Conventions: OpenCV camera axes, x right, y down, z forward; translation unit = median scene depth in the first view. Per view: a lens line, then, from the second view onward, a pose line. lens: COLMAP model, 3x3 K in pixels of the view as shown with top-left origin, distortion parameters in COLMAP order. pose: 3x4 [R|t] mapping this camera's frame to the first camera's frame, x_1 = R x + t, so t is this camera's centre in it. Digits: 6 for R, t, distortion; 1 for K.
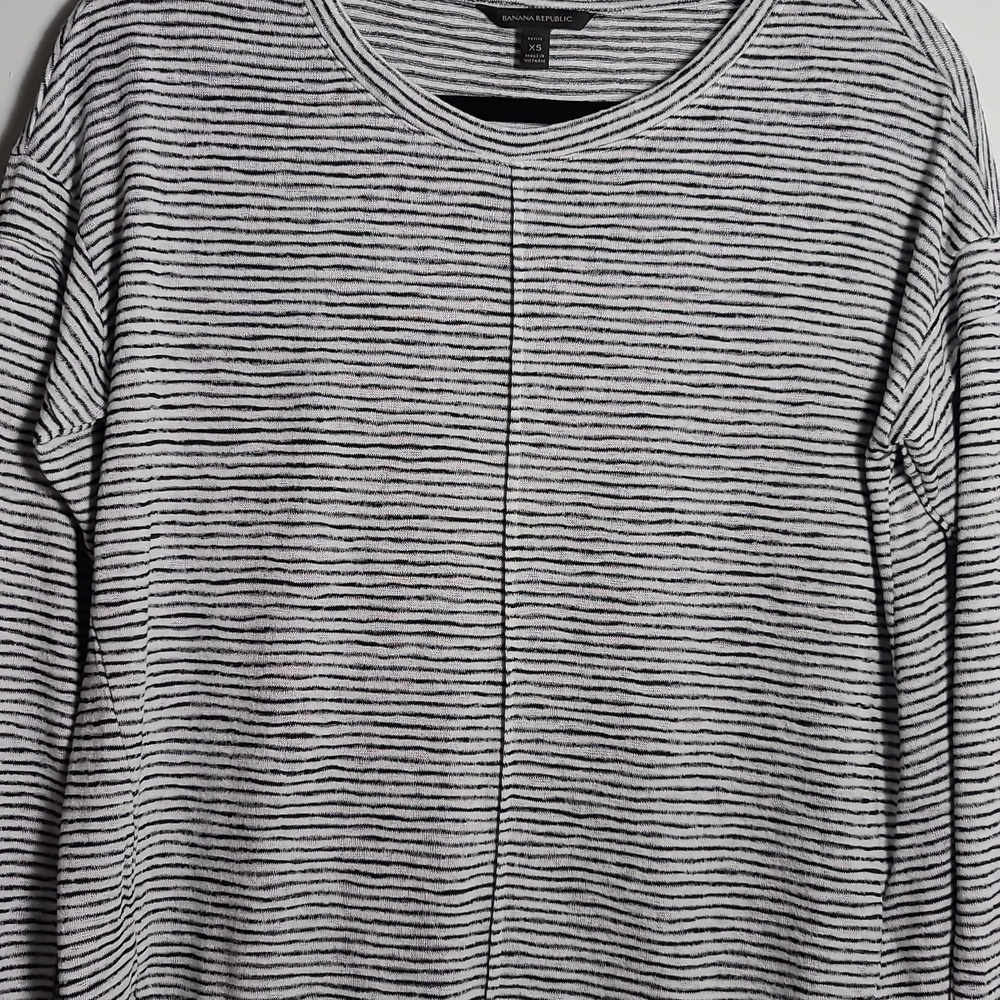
lens RADIAL K [[1791.8, 0, 481.5], [0, 1791.8, 475.6], [0, 0, 1]] dist [0.105463, -0.225081]
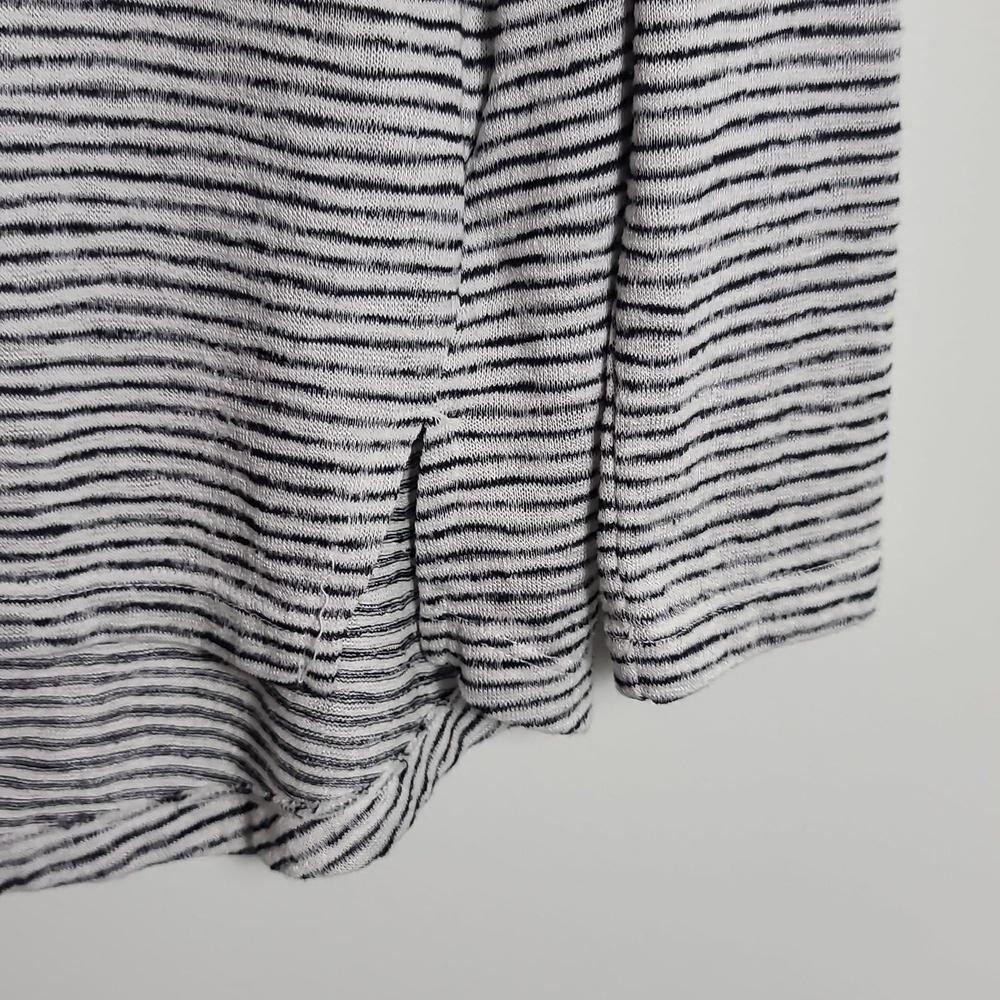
lens RADIAL K [[1705.7, 0, 473.7], [0, 1705.7, 518.5], [0, 0, 1]] dist [0.025283, 0.144087]
pose [[0.992324, -0.031555, 0.119571, 0.173444], [-0.011444, 0.939315, 0.342864, 0.178253], [-0.123134, -0.341600, 0.931744, 0.593069]]
